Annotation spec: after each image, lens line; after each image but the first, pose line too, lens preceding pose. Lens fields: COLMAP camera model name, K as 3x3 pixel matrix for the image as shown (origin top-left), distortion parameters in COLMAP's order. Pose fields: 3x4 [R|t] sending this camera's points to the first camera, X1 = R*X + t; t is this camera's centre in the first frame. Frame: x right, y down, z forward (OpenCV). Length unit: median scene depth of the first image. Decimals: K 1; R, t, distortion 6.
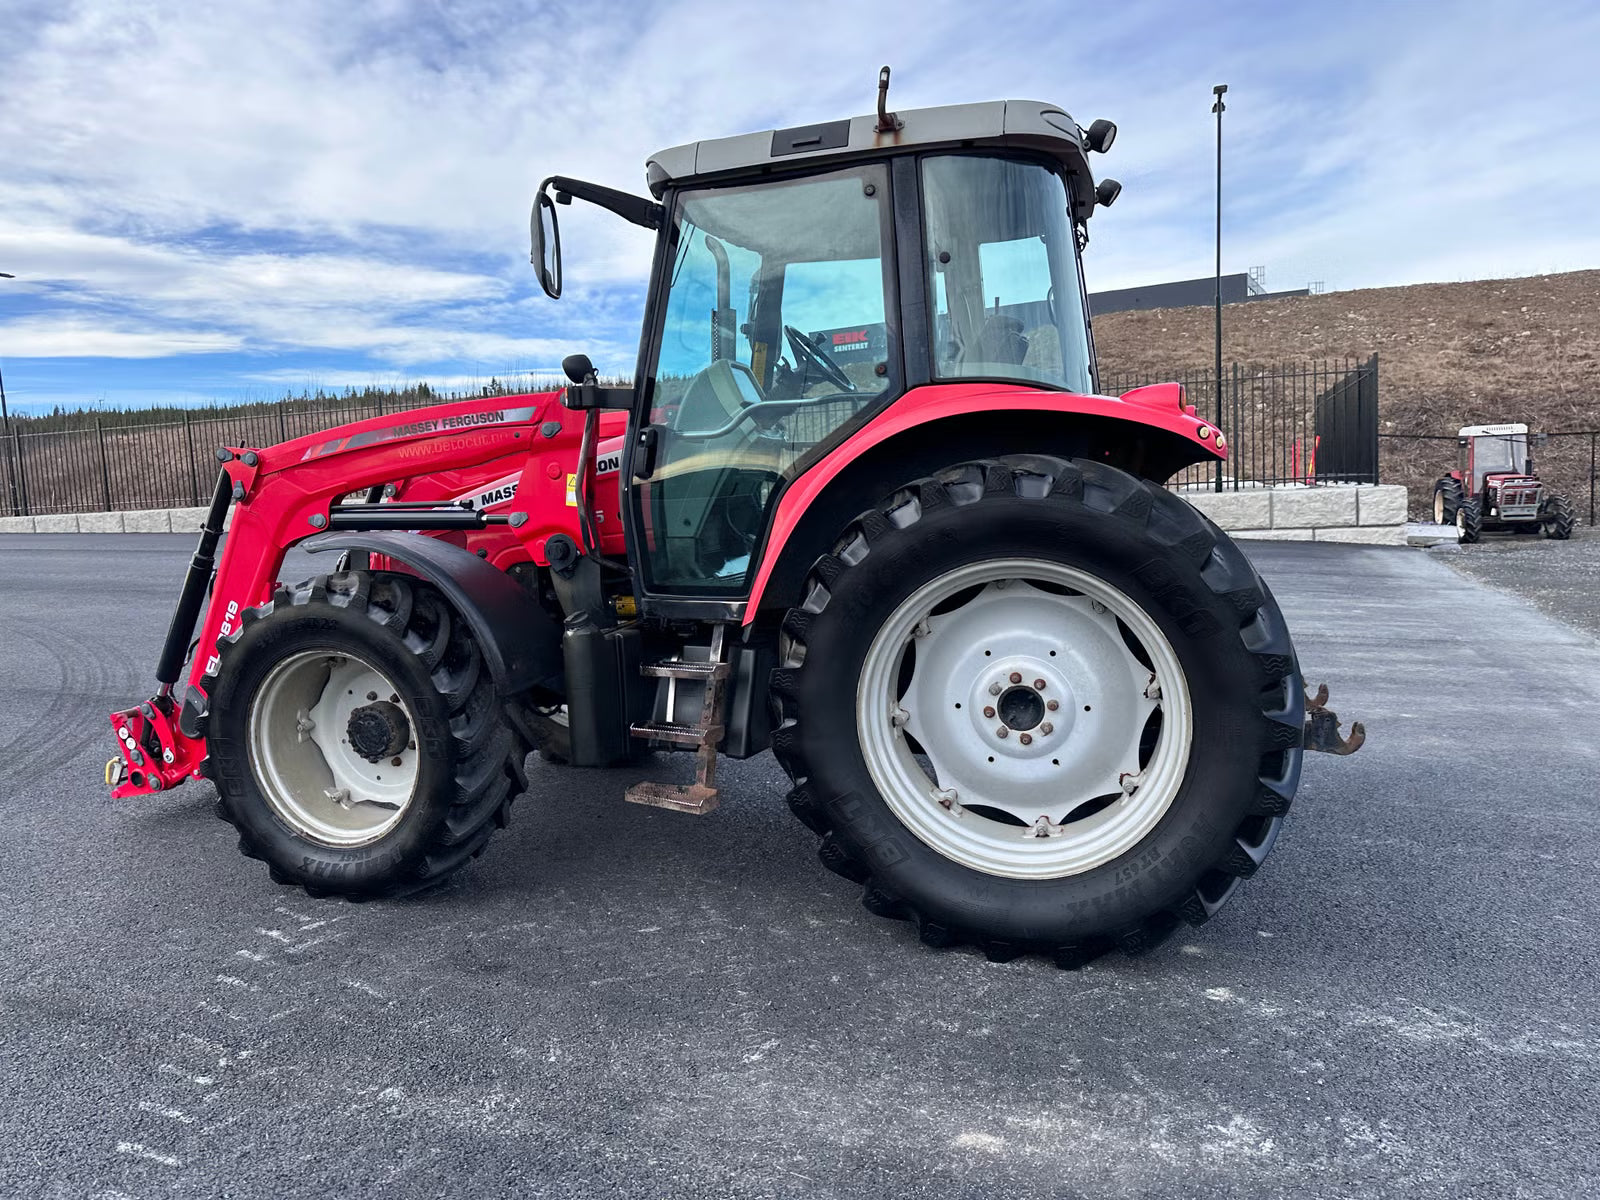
lens RADIAL K [[1139.4, 0, 778.6], [0, 1139.4, 590.4], [0, 0, 1]] dist [0.025622, -0.035531]
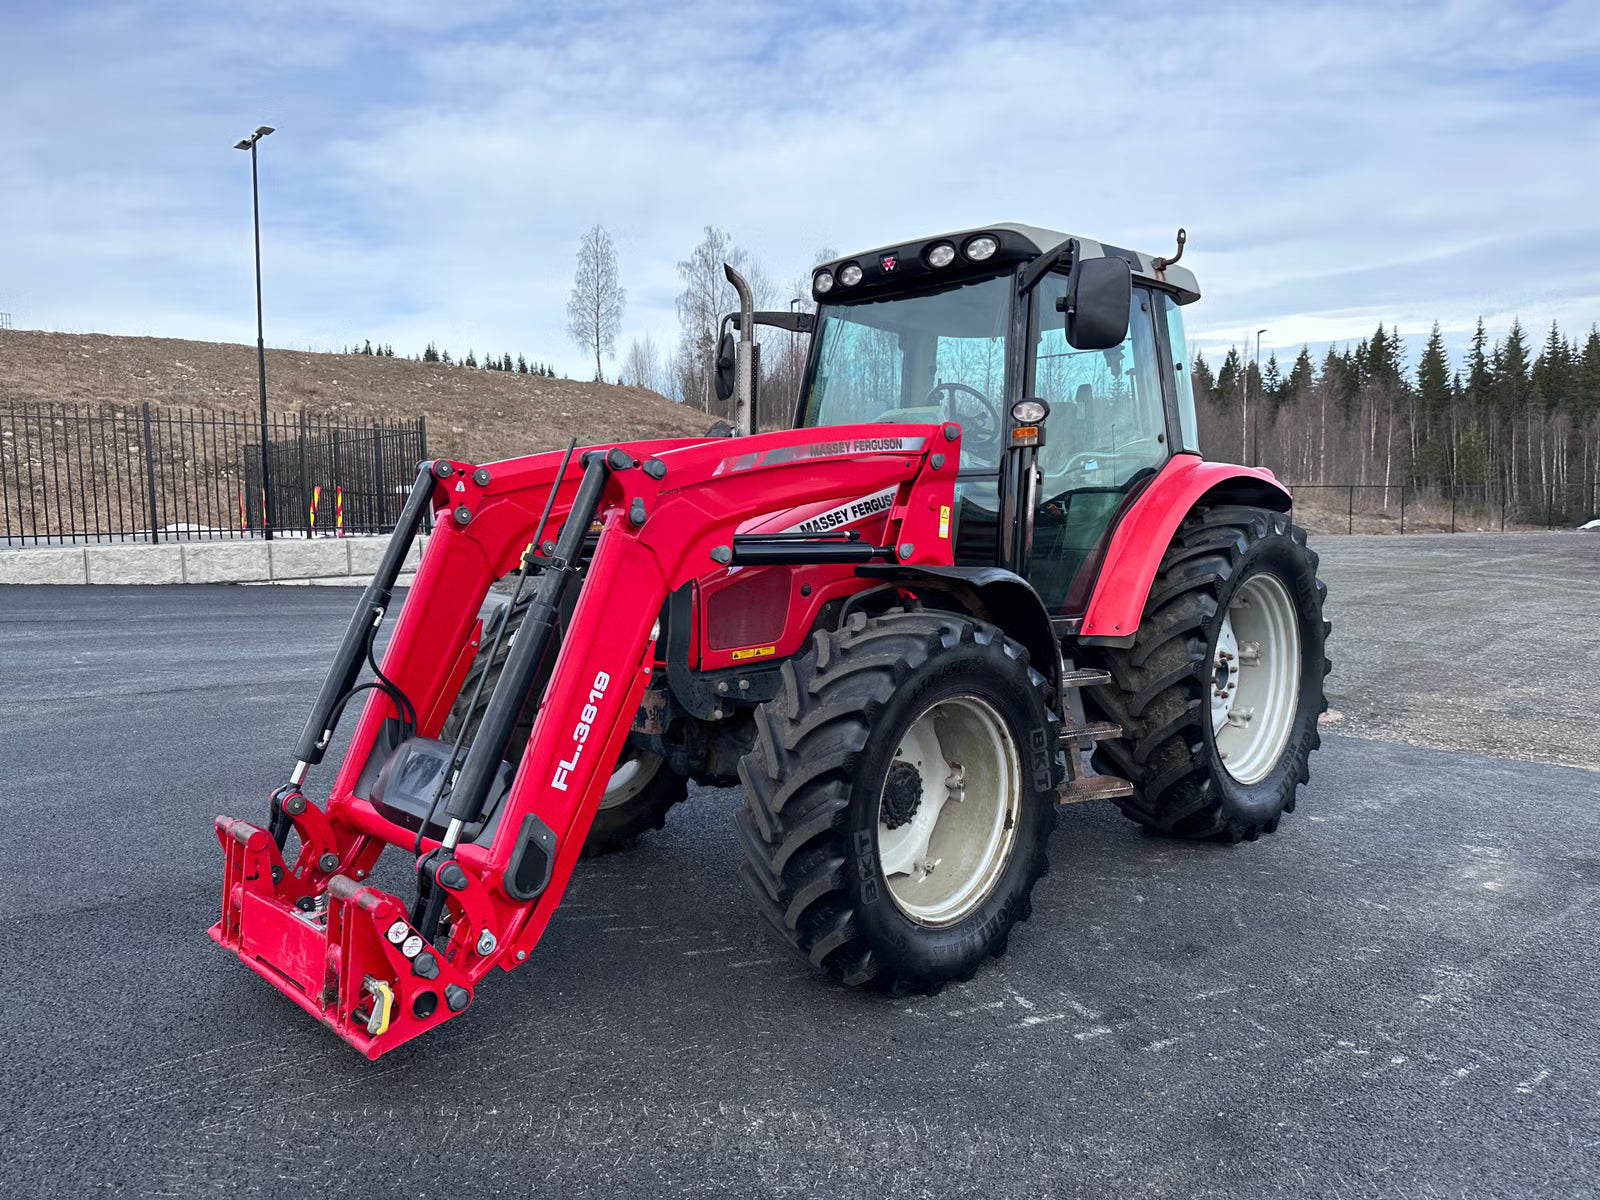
lens RADIAL K [[1139.4, 0, 791.6], [0, 1139.4, 599.8], [0, 0, 1]] dist [0.025622, -0.035531]
pose [[0.462066, -0.033603, 0.886209, -1.261591], [0.066966, 0.997751, 0.002916, -0.034448], [-0.884314, 0.057999, 0.463277, 0.723985]]
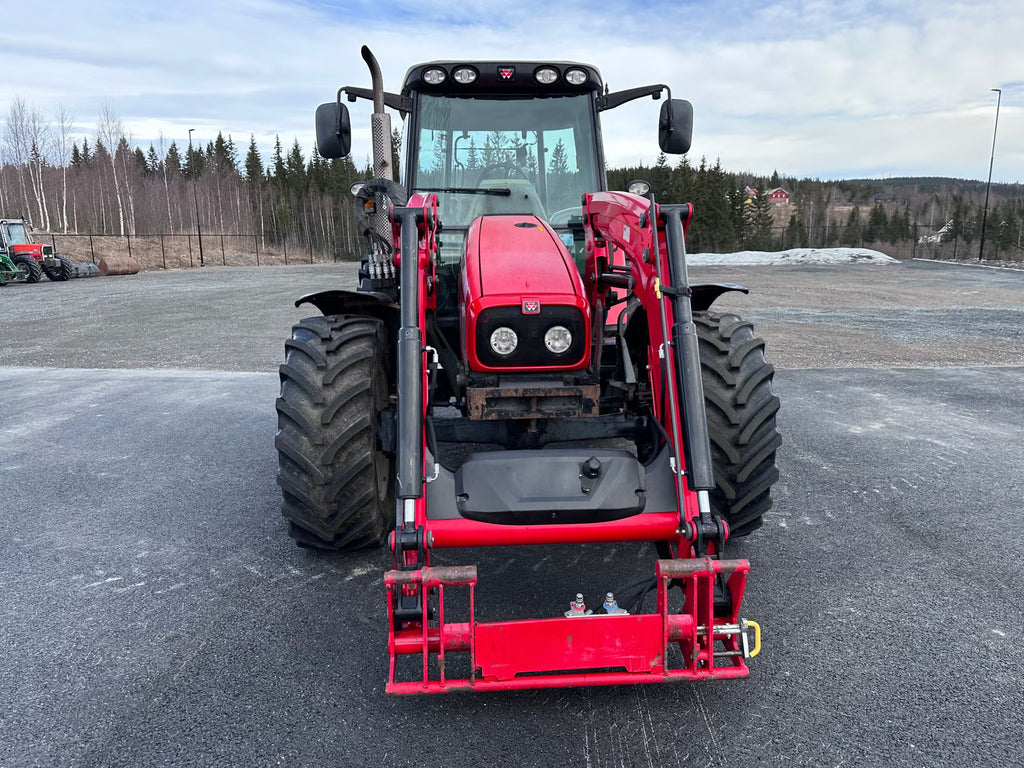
lens RADIAL K [[729.2, 0, 508.4], [0, 729.2, 384.5], [0, 0, 1]] dist [0.025622, -0.035531]
pose [[-0.369230, -0.131866, 0.919935, -1.201336], [0.104256, 0.977756, 0.181999, -0.125841], [-0.923472, 0.163109, -0.347269, 1.654885]]
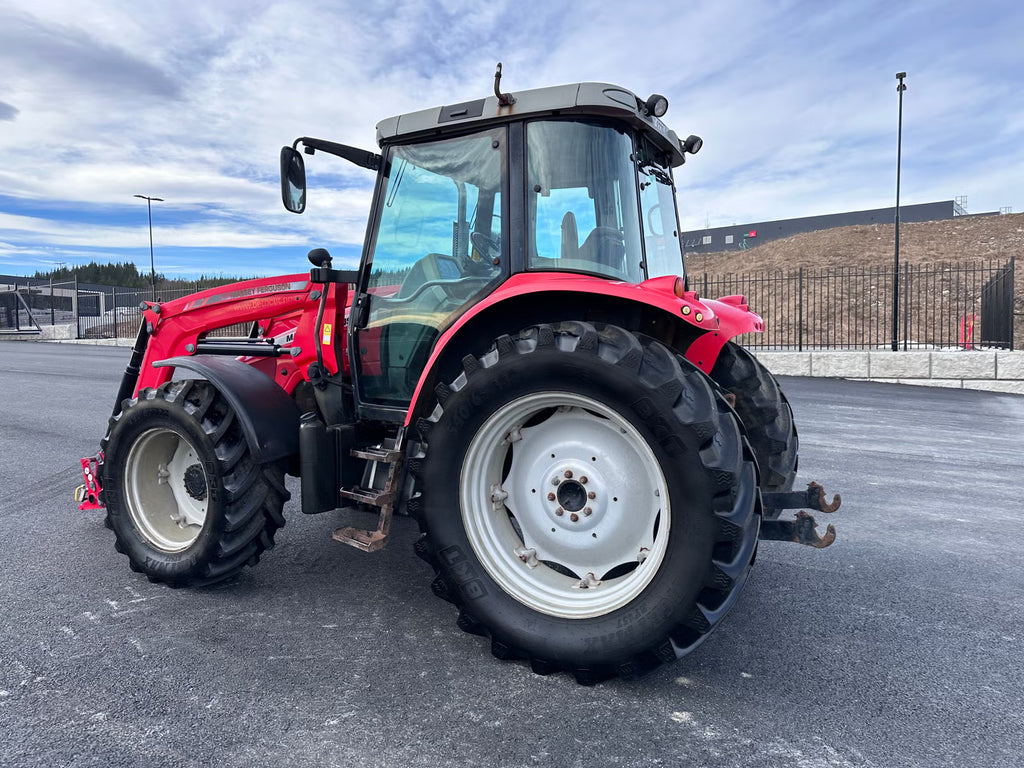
lens RADIAL K [[729.2, 0, 495.6], [0, 729.2, 364.7], [0, 0, 1]] dist [0.025622, -0.035531]
pose [[0.983880, 0.041924, -0.173847, 0.246373], [-0.050276, 0.997769, -0.043923, -0.015421], [0.171618, 0.051955, 0.983793, 0.061684]]
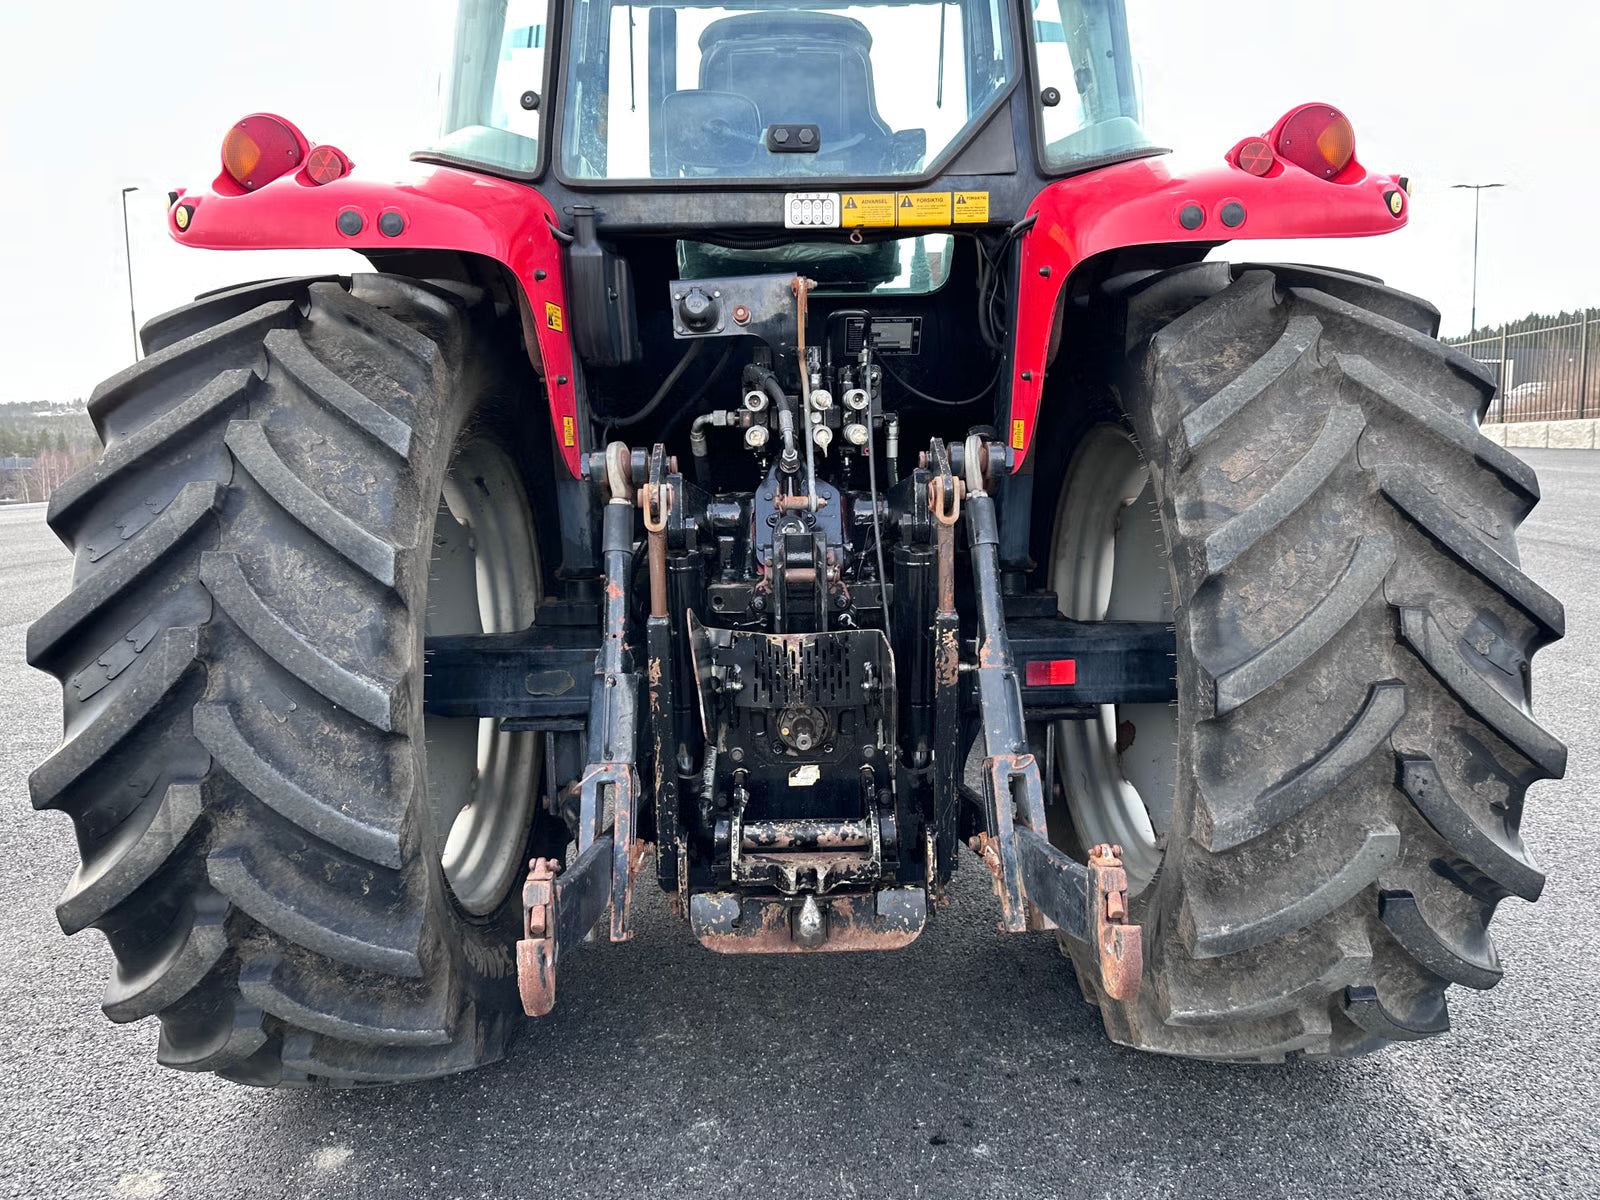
lens RADIAL K [[1139.4, 0, 797.4], [0, 1139.4, 588.7], [0, 0, 1]] dist [0.025622, -0.035531]
pose [[0.317245, 0.147224, -0.936846, 0.815857], [-0.084502, 0.988335, 0.126700, -0.043463], [0.944571, 0.038971, 0.325986, 0.919503]]
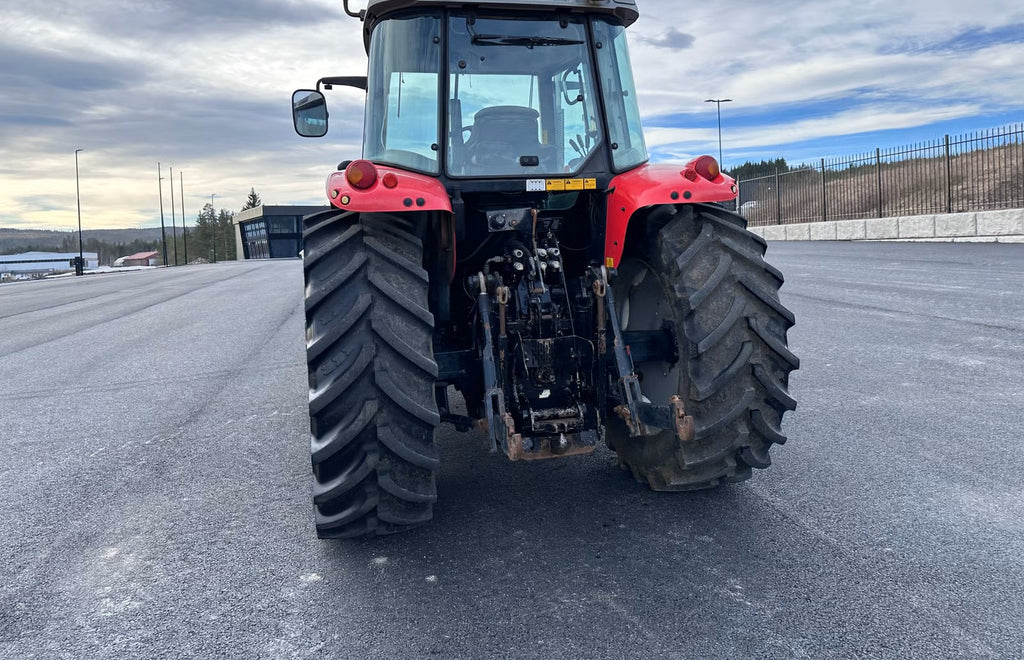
lens RADIAL K [[717.8, 0, 489.3], [0, 717.8, 254.9], [0, 0, 1]] dist [0.024405, -0.028369]
pose [[0.513817, 0.032704, -0.857276, 1.050919], [-0.055310, 0.998457, 0.004940, -0.062155], [0.856115, 0.044877, 0.514833, 0.578961]]
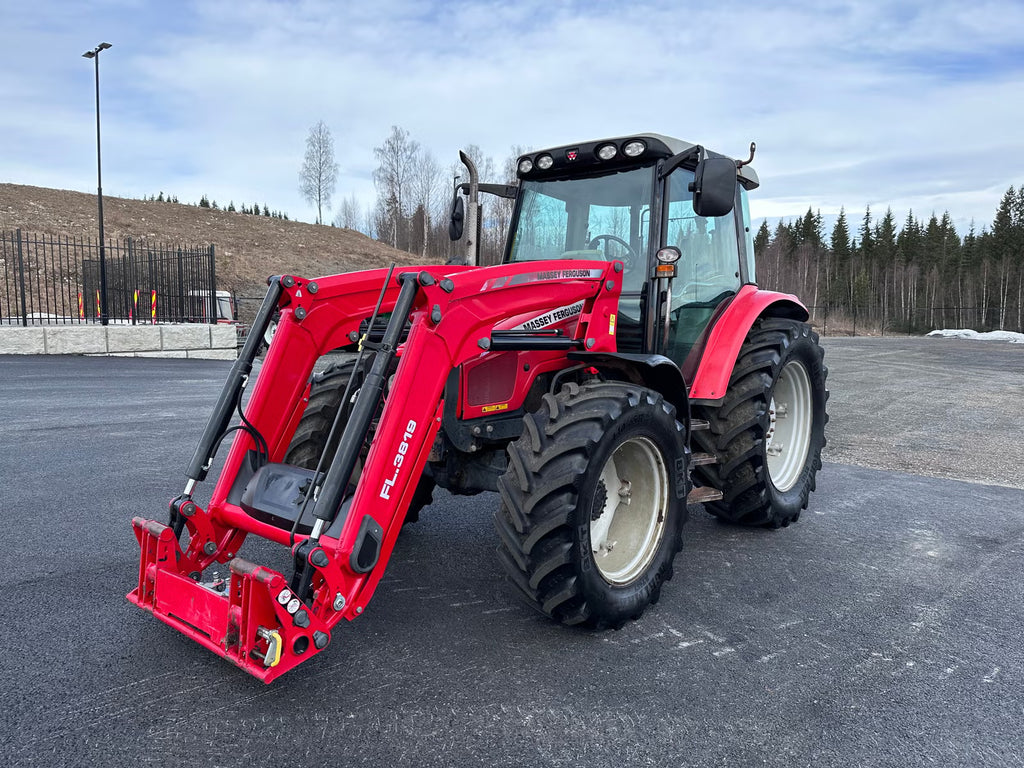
lens RADIAL K [[729.2, 0, 519.9], [0, 729.2, 380.9], [0, 0, 1]] dist [0.025622, -0.035531]
pose [[0.366930, -0.039728, 0.929400, -1.287028], [0.051486, 0.998424, 0.022351, -0.043628], [-0.928823, 0.039650, 0.368397, 0.829492]]
